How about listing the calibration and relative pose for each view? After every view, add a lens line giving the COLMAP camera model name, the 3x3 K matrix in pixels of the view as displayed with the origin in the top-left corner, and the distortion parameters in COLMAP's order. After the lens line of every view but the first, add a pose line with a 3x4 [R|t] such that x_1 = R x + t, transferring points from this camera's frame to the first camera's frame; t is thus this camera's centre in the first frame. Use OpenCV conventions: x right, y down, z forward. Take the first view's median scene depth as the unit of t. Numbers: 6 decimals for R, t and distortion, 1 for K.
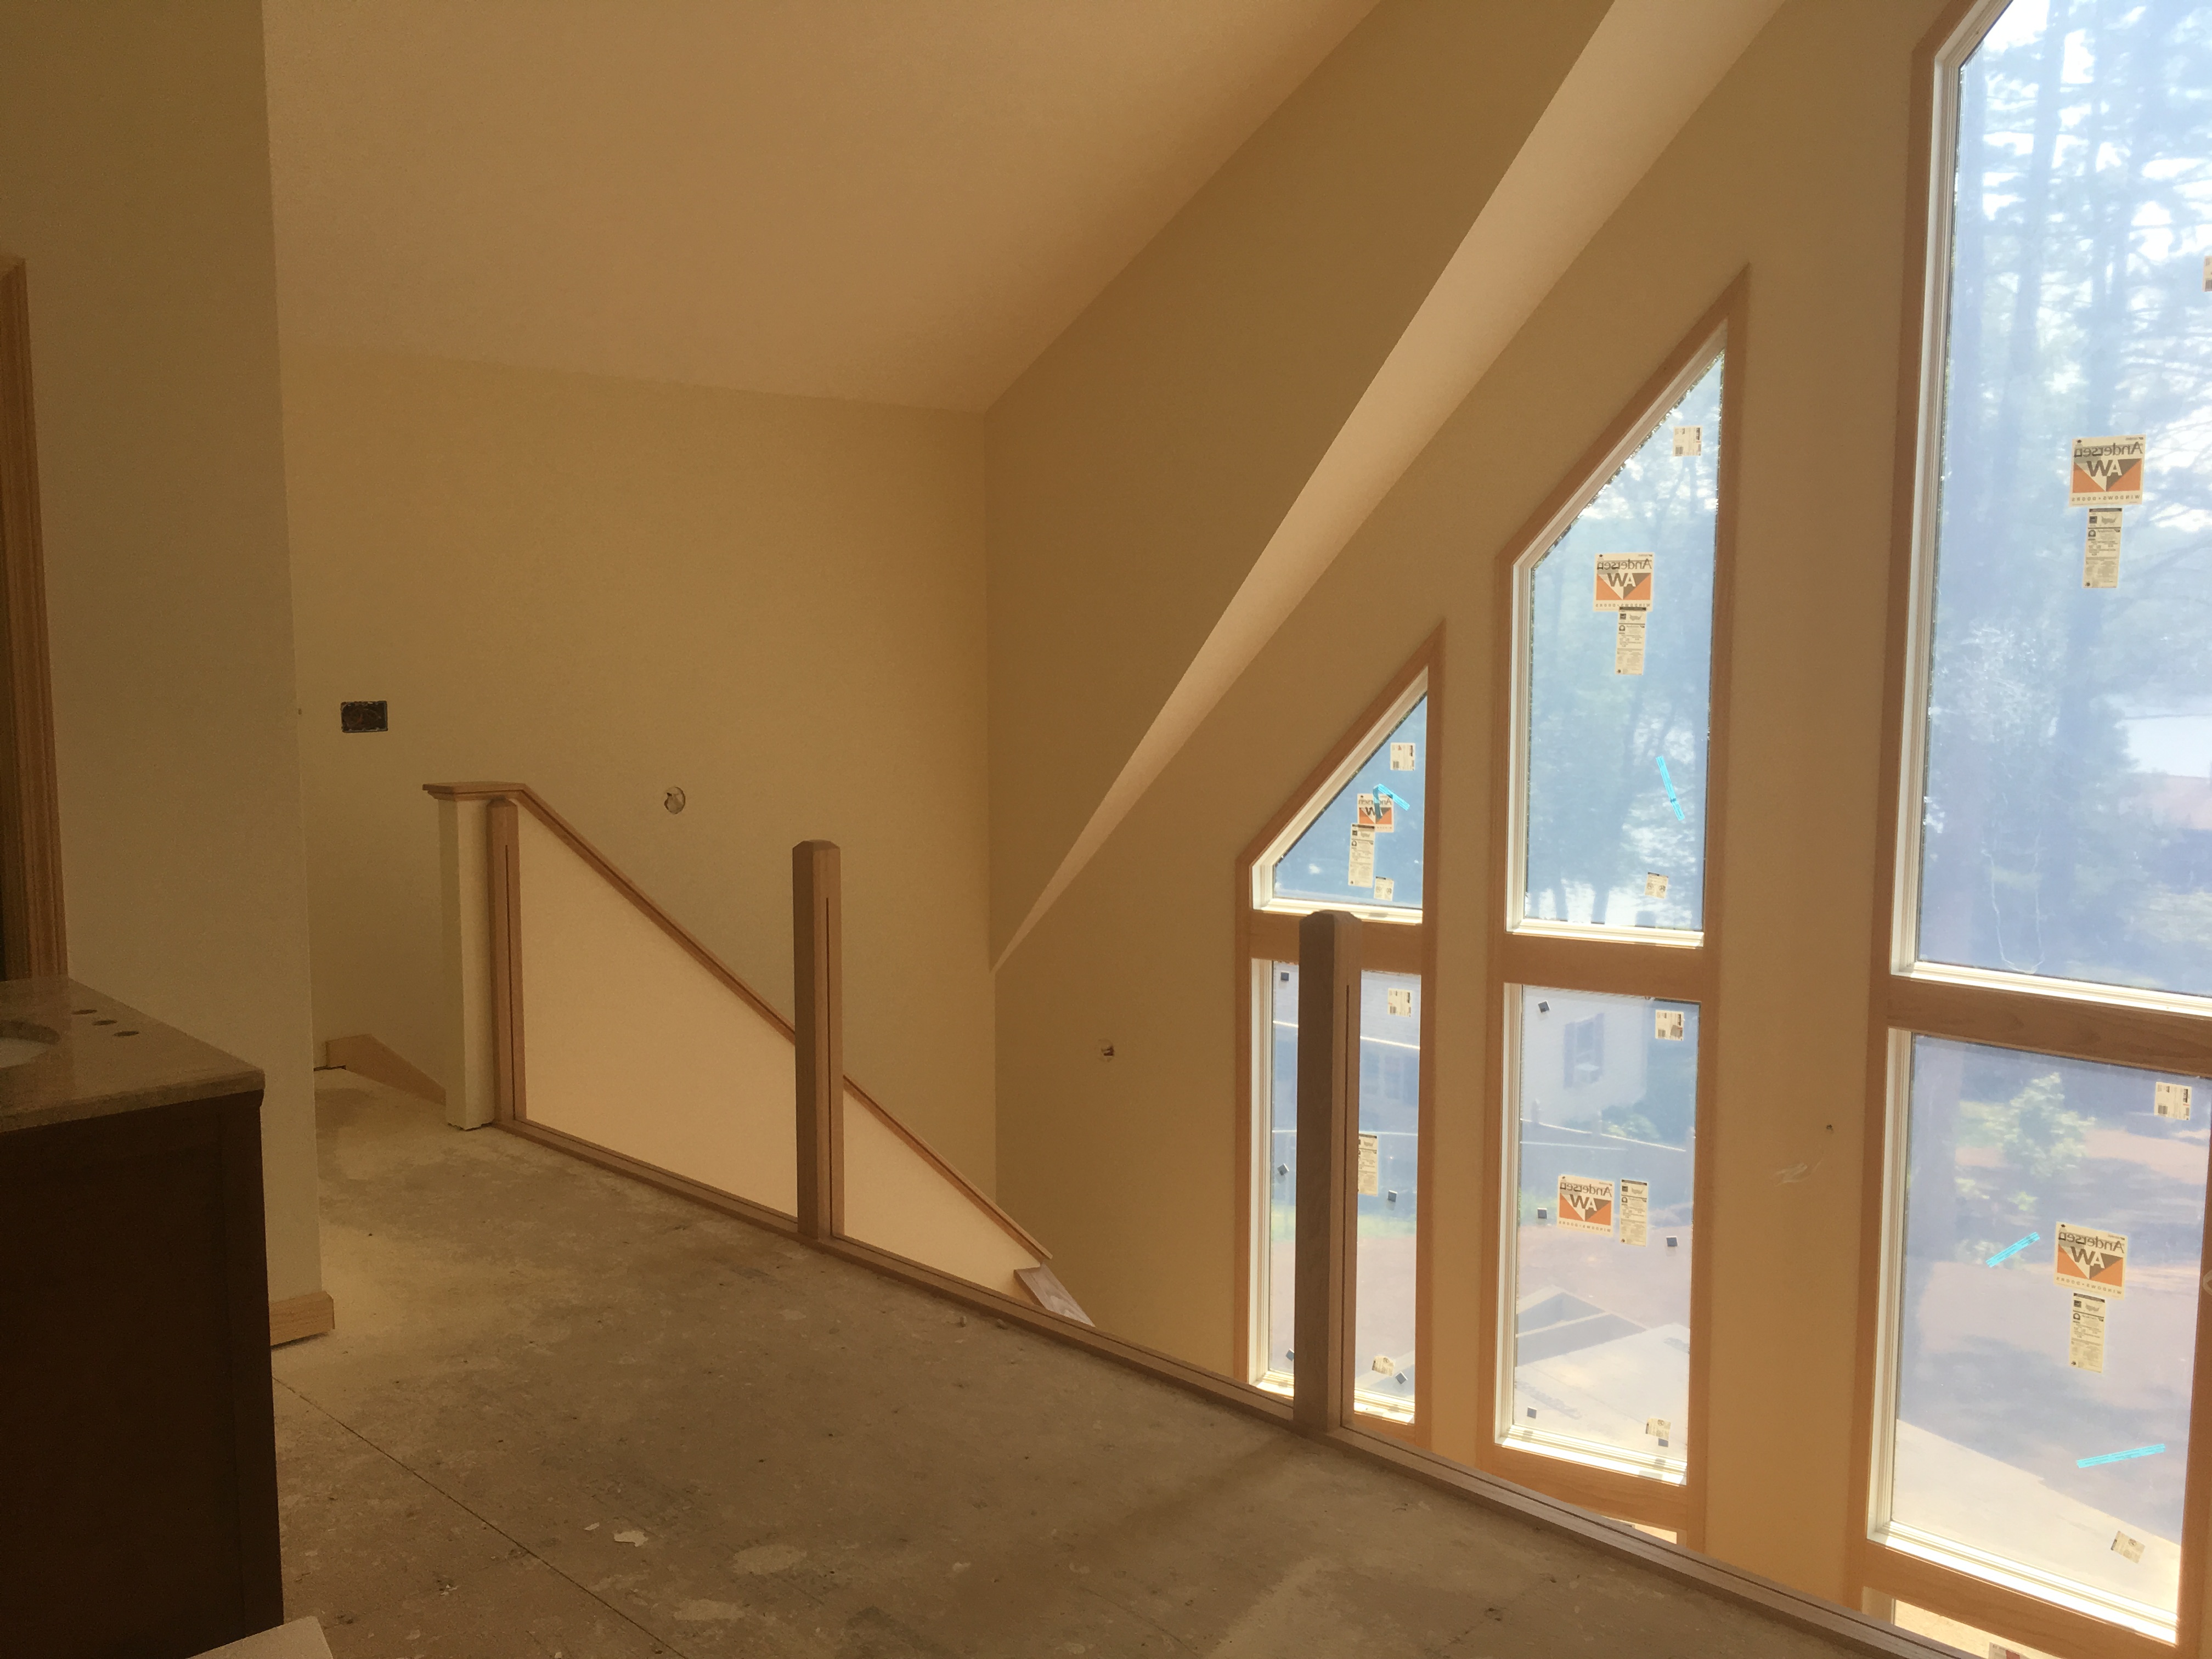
lens RADIAL K [[1893.5, 0, 1111.3], [0, 1893.5, 822.5], [0, 0, 1]] dist [0.067600, -0.087443]
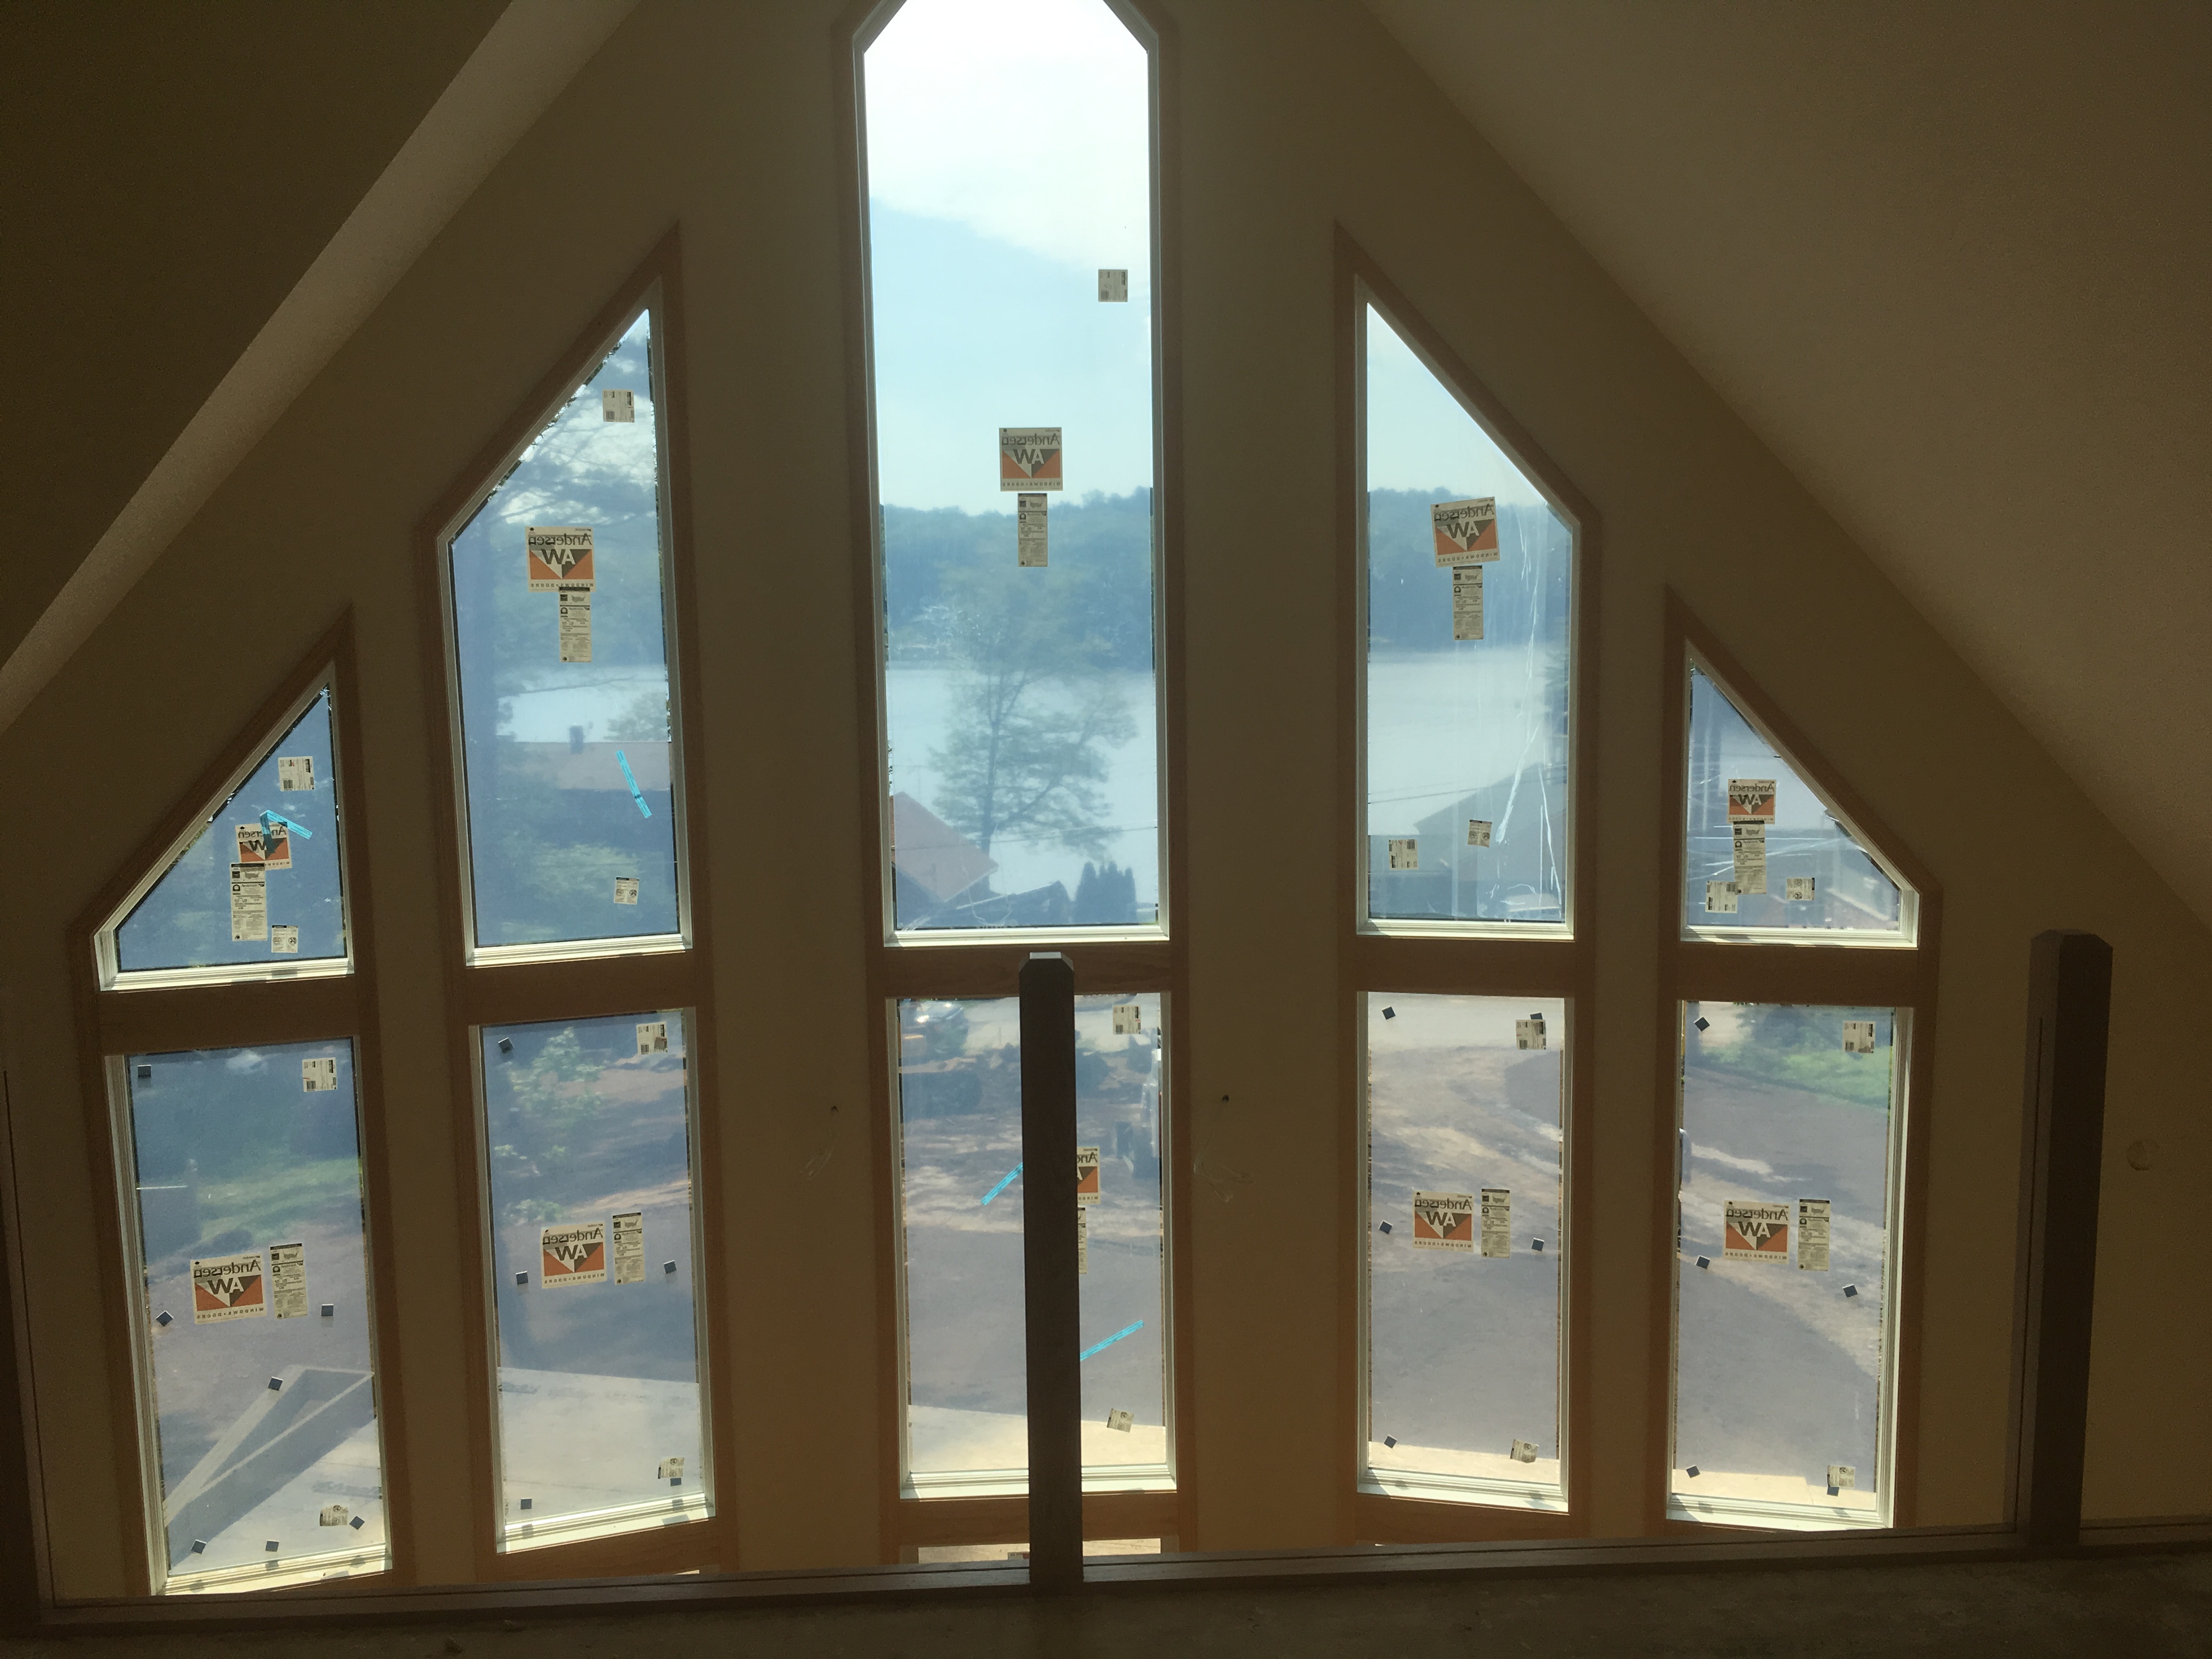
lens RADIAL K [[1893.5, 0, 1104.7], [0, 1893.5, 833.0], [0, 0, 1]] dist [0.067600, -0.087443]
pose [[0.678411, -0.104443, 0.727221, -0.215655], [0.094036, 0.994046, 0.055040, -0.022797], [-0.728639, 0.031045, 0.684193, 0.197984]]
